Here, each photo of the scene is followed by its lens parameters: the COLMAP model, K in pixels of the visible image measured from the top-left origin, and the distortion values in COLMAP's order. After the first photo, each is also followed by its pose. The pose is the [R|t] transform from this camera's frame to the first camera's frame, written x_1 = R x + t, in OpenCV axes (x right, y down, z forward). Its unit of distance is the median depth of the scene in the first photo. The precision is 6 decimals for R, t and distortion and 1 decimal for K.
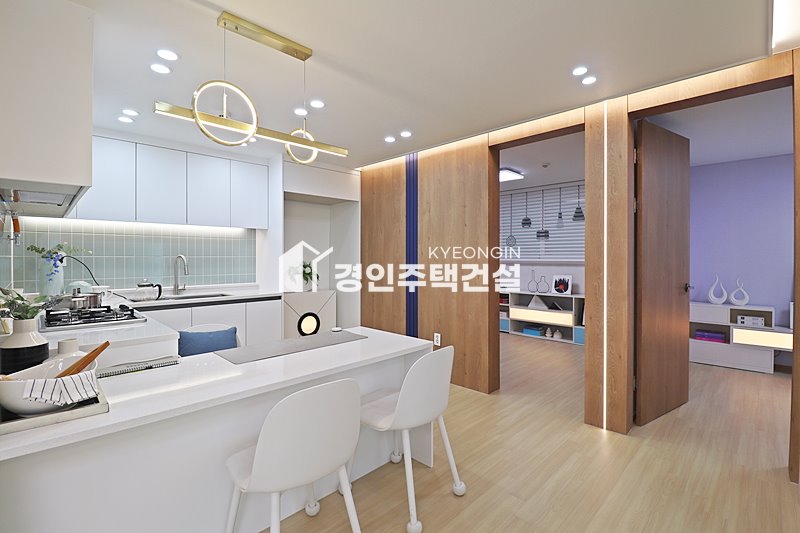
lens RADIAL K [[370.3, 0, 402.3], [0, 370.3, 260.6], [0, 0, 1]] dist [-0.007477, -0.008246]
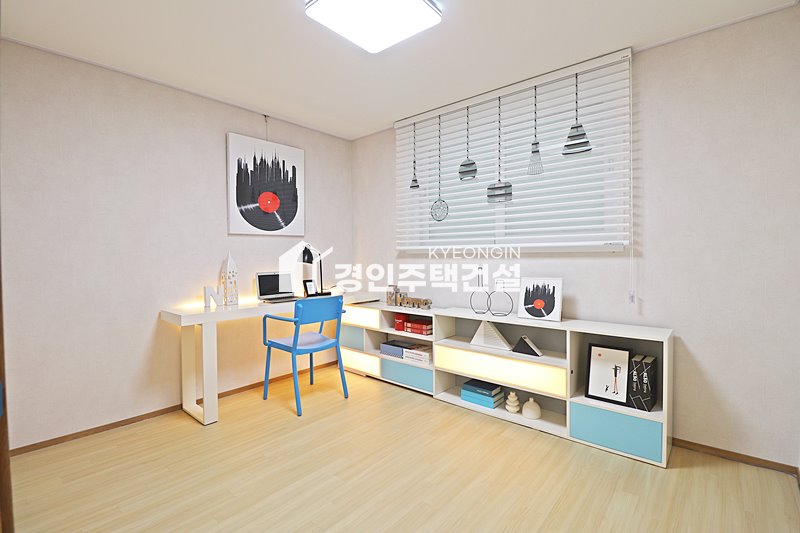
lens RADIAL K [[370.3, 0, 400.8], [0, 370.3, 264.5], [0, 0, 1]] dist [-0.007477, -0.008246]
pose [[0.996645, -0.004028, 0.081752, 0.306098], [0.003499, 0.999972, 0.006618, 0.027211], [-0.081777, -0.006310, 0.996631, 0.766748]]
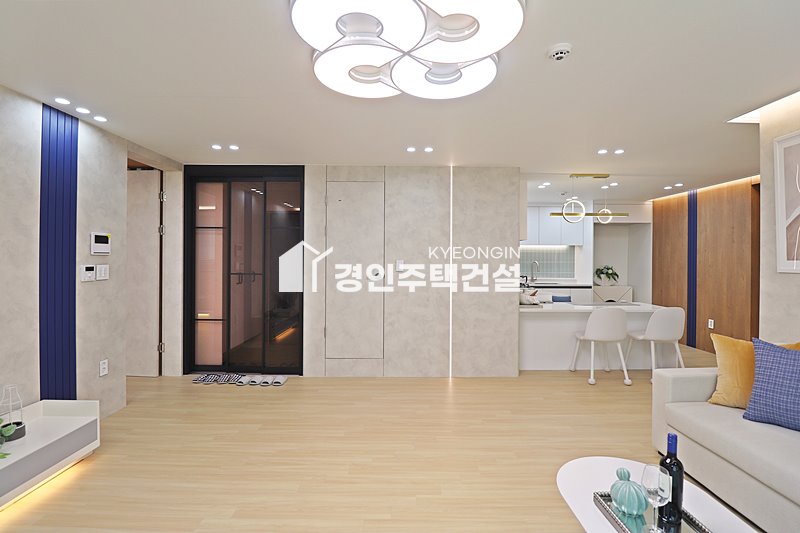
lens RADIAL K [[370.3, 0, 404.9], [0, 370.3, 261.5], [0, 0, 1]] dist [-0.007477, -0.008246]
pose [[0.716472, 0.009272, -0.697555, 0.212751], [-0.012087, 0.999927, 0.000877, -0.006491], [0.697512, 0.007803, 0.716531, -0.722792]]
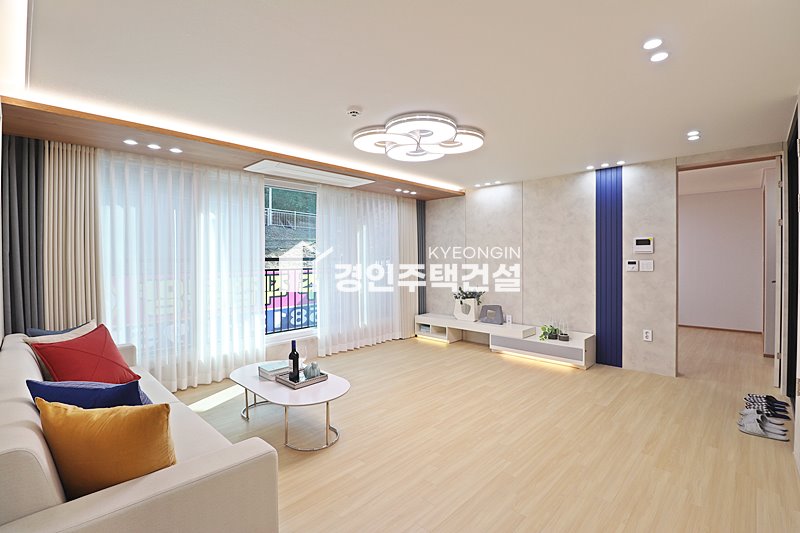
lens RADIAL K [[370.3, 0, 403.2], [0, 370.3, 261.3], [0, 0, 1]] dist [-0.007477, -0.008246]
pose [[-0.999724, 0.009447, -0.021495, -0.031246], [0.008964, 0.999708, 0.022451, -0.017786], [0.021701, 0.022252, -0.999517, 0.358687]]
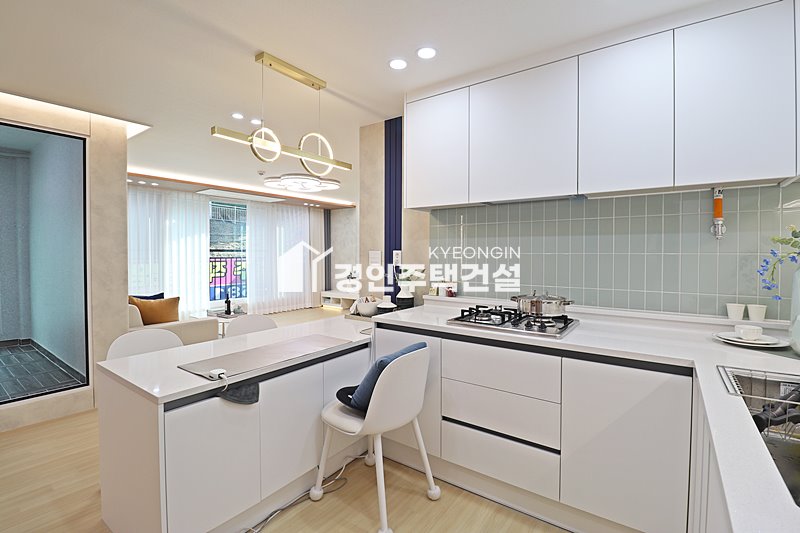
lens RADIAL K [[370.3, 0, 406.1], [0, 370.3, 259.7], [0, 0, 1]] dist [-0.007477, -0.008246]
pose [[-0.986011, 0.001309, -0.166673, -0.231606], [-0.003939, 0.999507, 0.031156, -0.013678], [0.166631, 0.031377, -0.985520, 1.010290]]
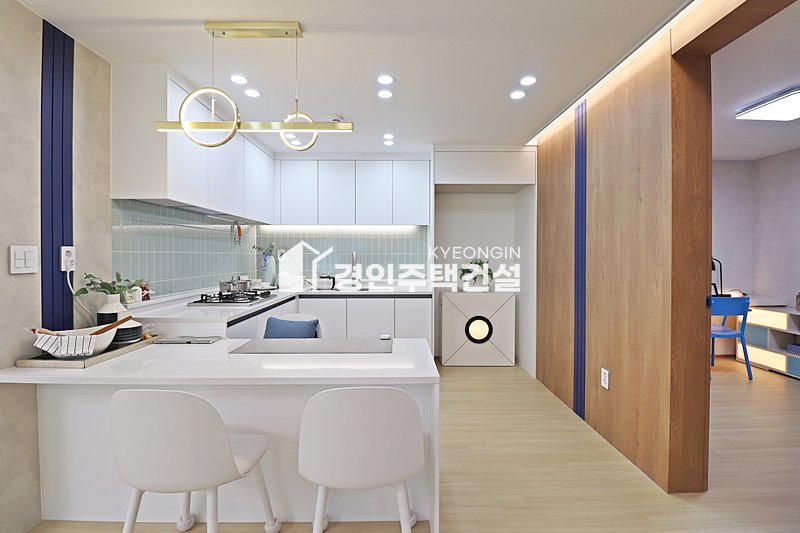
lens RADIAL K [[370.3, 0, 399.6], [0, 370.3, 260.7], [0, 0, 1]] dist [-0.007477, -0.008246]
pose [[0.710476, 0.011228, -0.703632, 0.273704], [-0.008361, 0.999937, 0.007514, 0.001870], [0.703672, 0.000544, 0.710525, 0.257348]]
